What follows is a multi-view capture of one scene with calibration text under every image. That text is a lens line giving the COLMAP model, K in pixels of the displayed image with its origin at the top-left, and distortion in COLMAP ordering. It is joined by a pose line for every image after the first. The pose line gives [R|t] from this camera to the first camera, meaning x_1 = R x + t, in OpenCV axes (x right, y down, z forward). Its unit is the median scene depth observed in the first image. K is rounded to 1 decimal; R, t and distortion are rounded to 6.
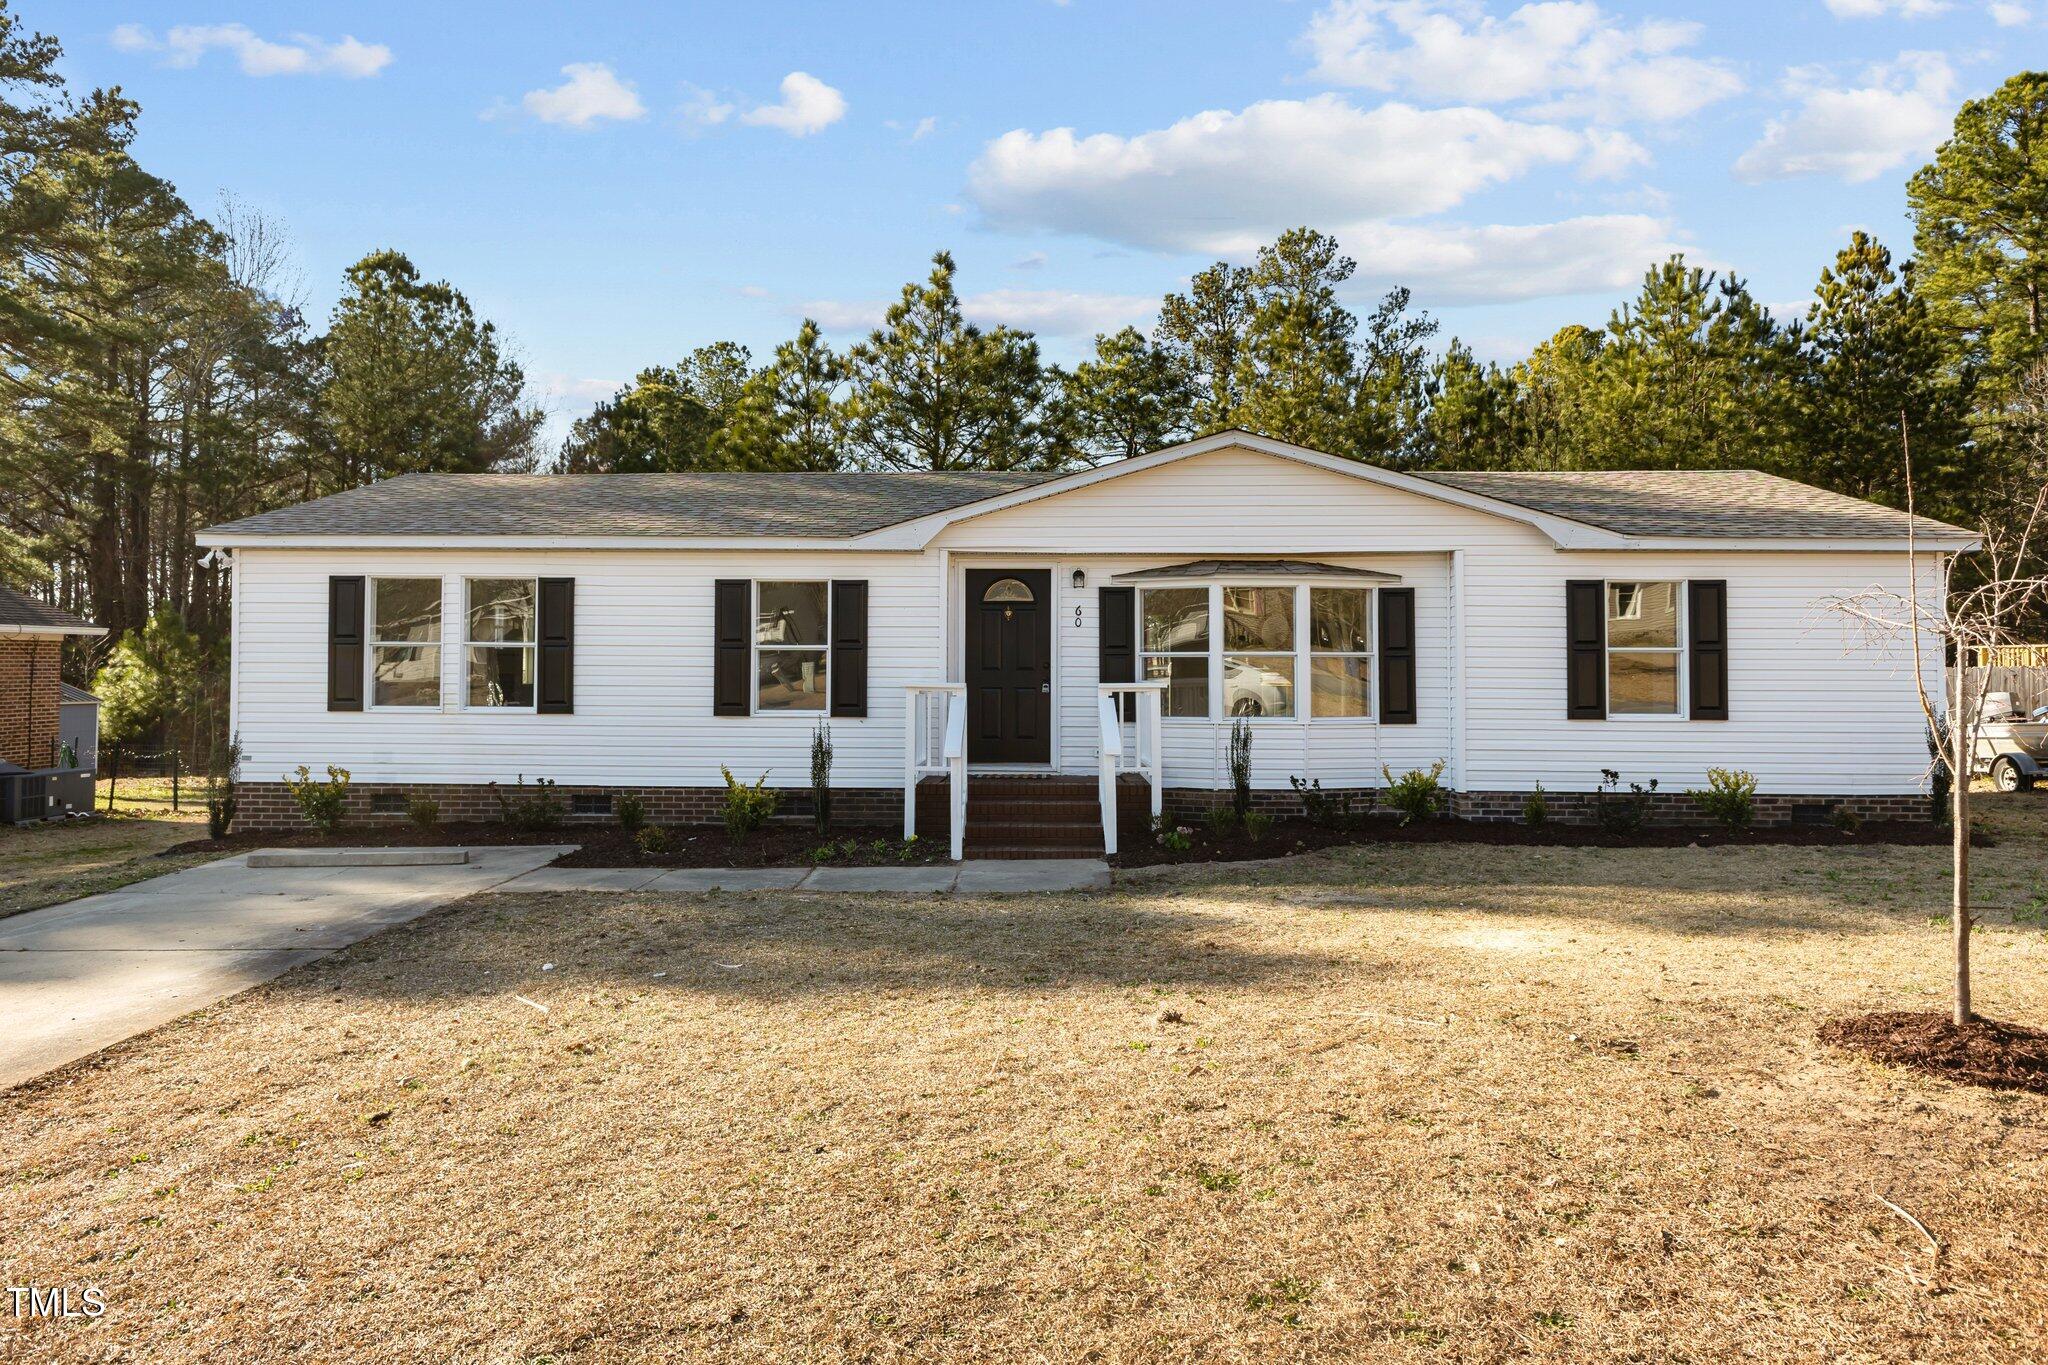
lens RADIAL K [[1320.7, 0, 1039.1], [0, 1320.7, 627.1], [0, 0, 1]] dist [0.001162, 0.000351]
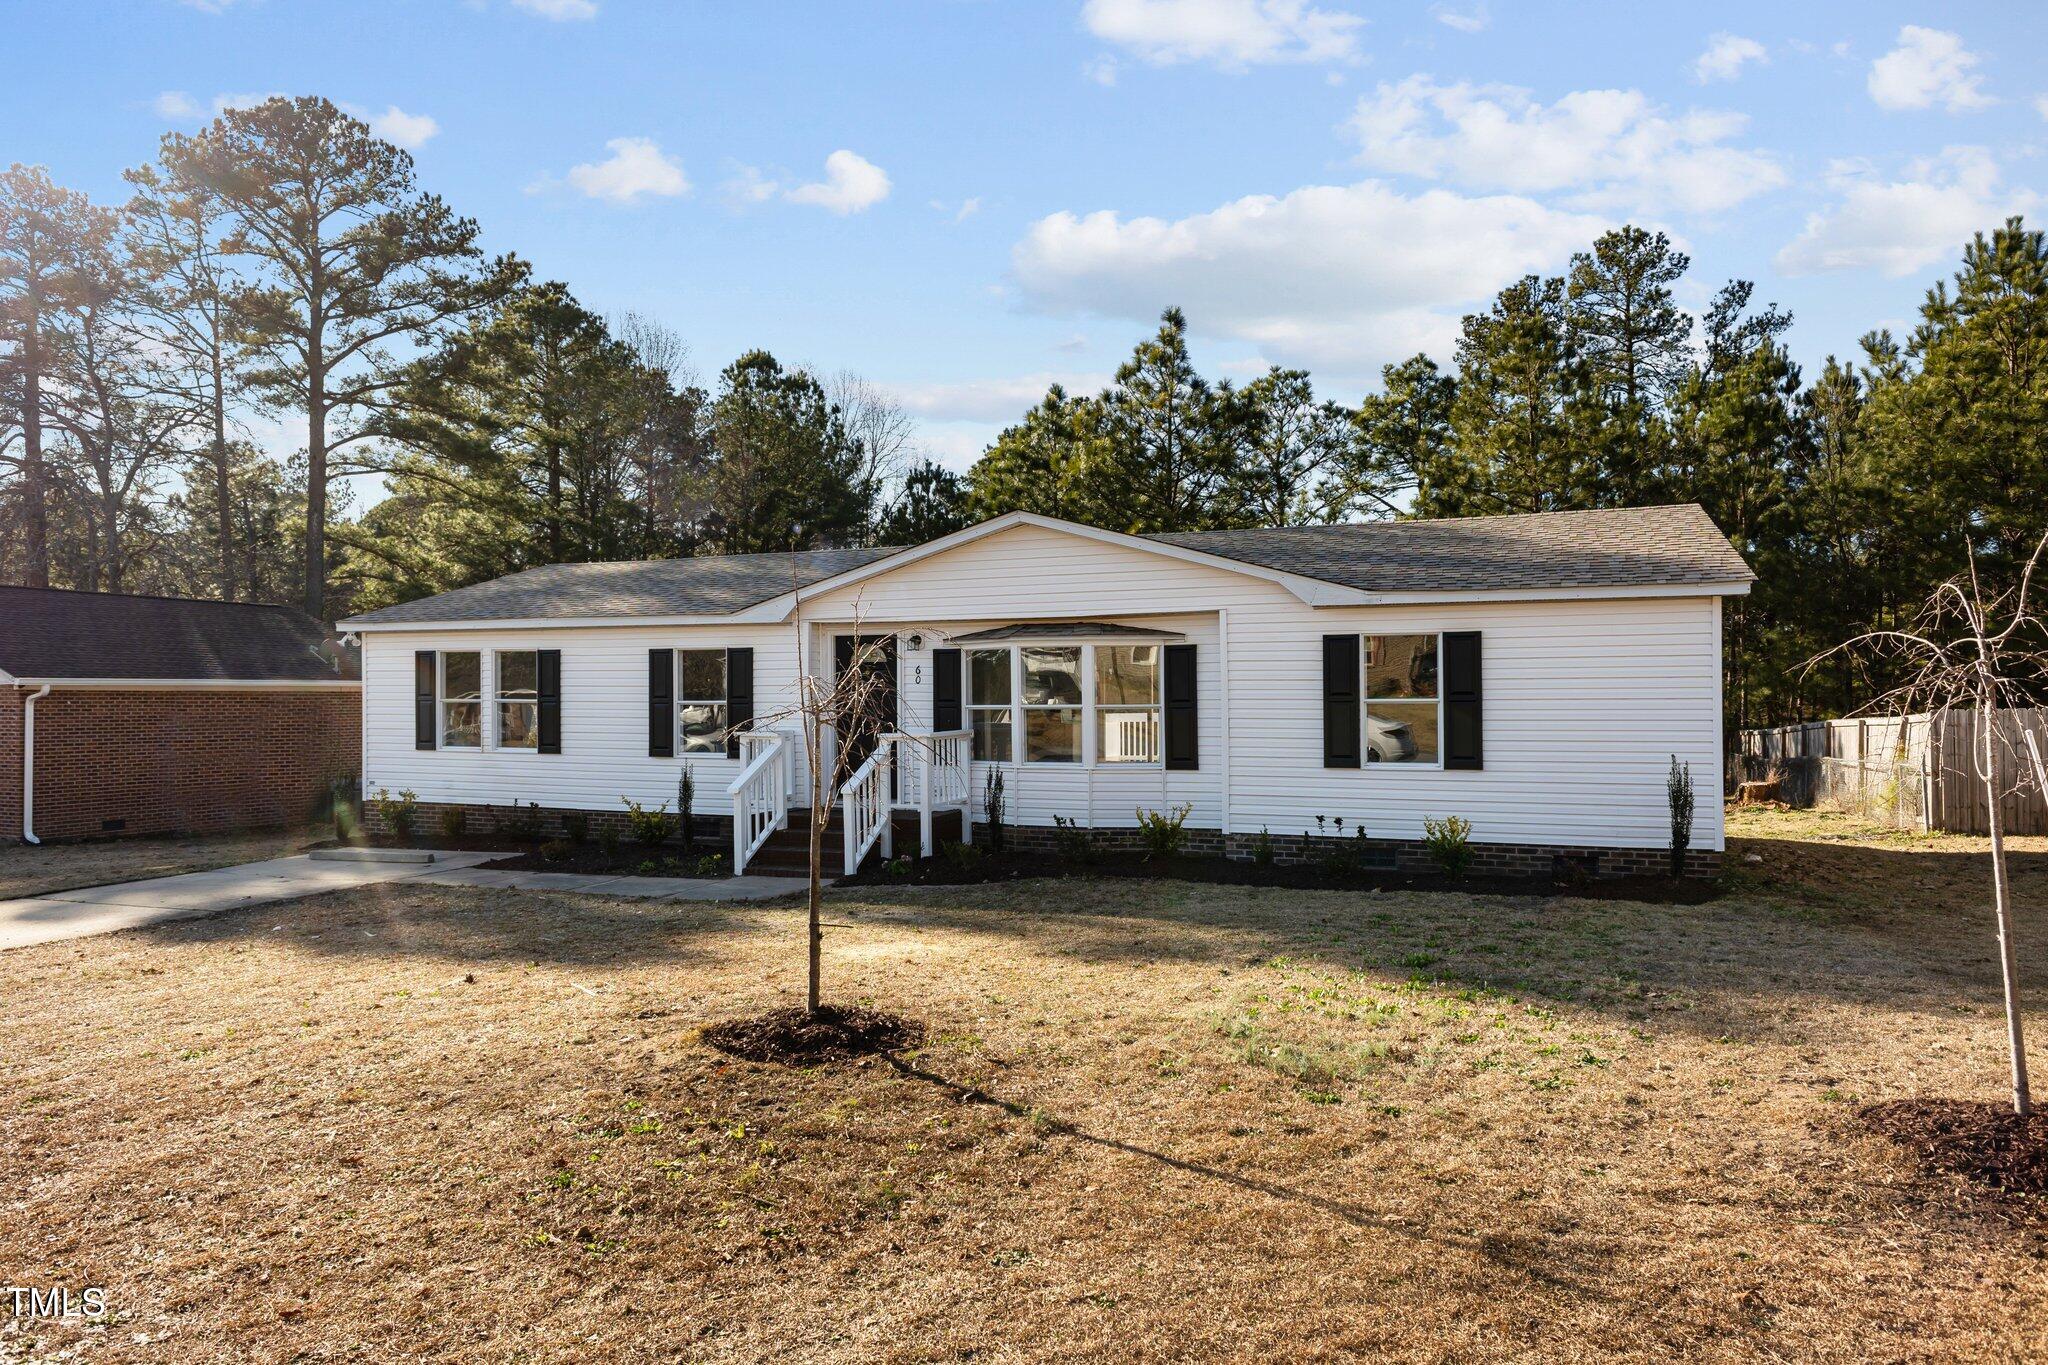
lens RADIAL K [[1289.5, 0, 1027.5], [0, 1289.5, 705.7], [0, 0, 1]] dist [0.003998, -0.000507]
pose [[0.940415, -0.003560, -0.340010, 0.511937], [0.016231, 0.999275, 0.034430, -0.018243], [0.339641, -0.037898, 0.939791, -0.044735]]
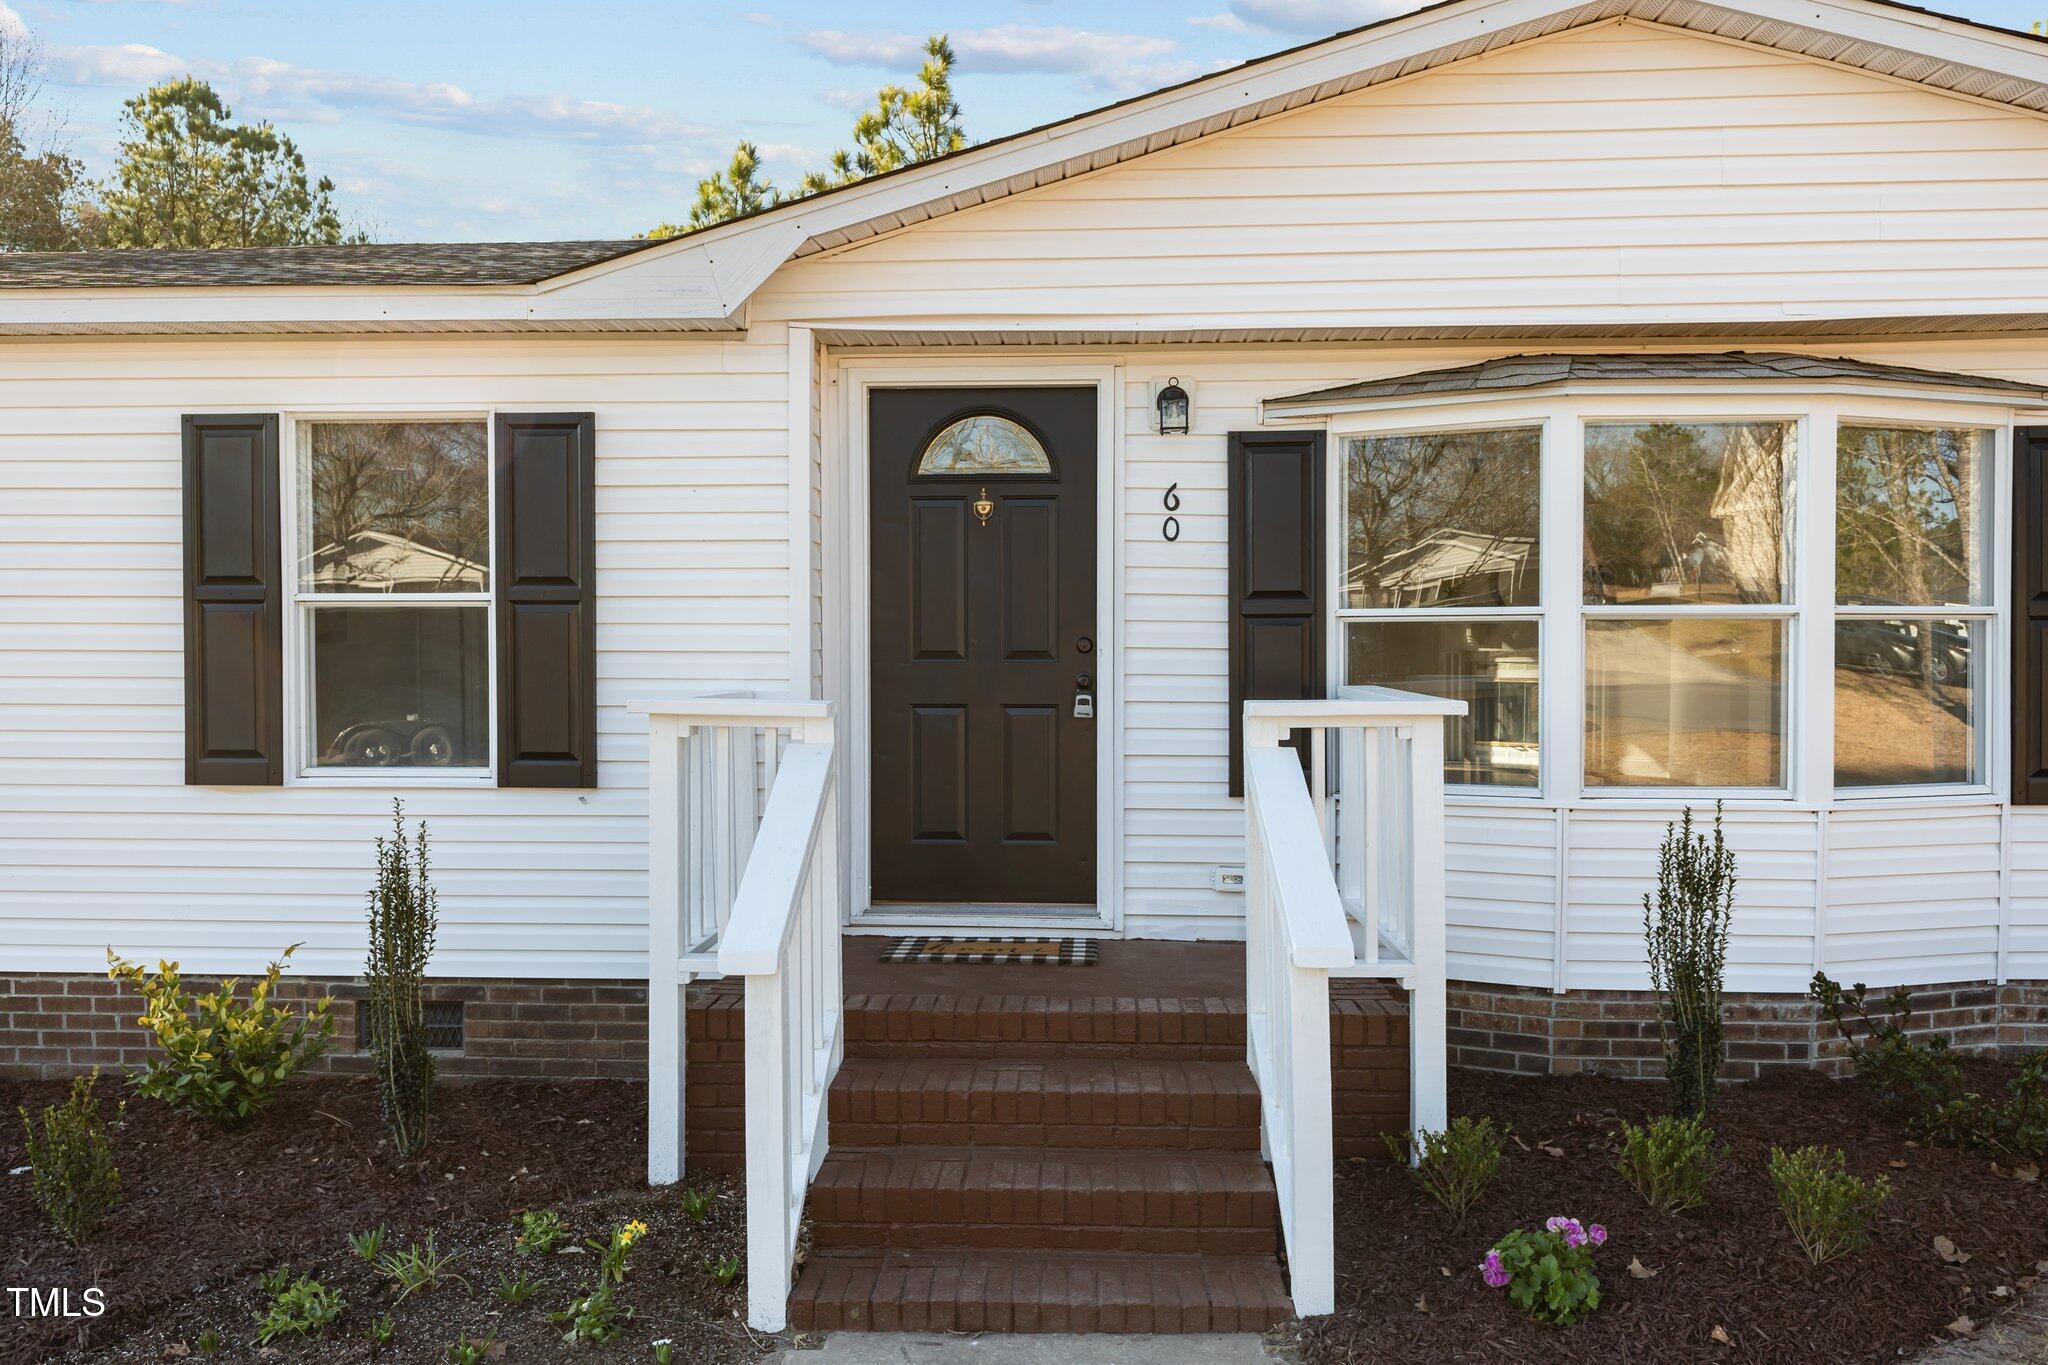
lens RADIAL K [[1566.2, 0, 1029.9], [0, 1566.2, 677.4], [0, 0, 1]] dist [0.008392, -0.005177]
pose [[0.999404, -0.002303, -0.034456, 0.005134], [0.004008, 0.998767, 0.049478, 0.016252], [0.034300, -0.049586, 0.998181, 0.560984]]
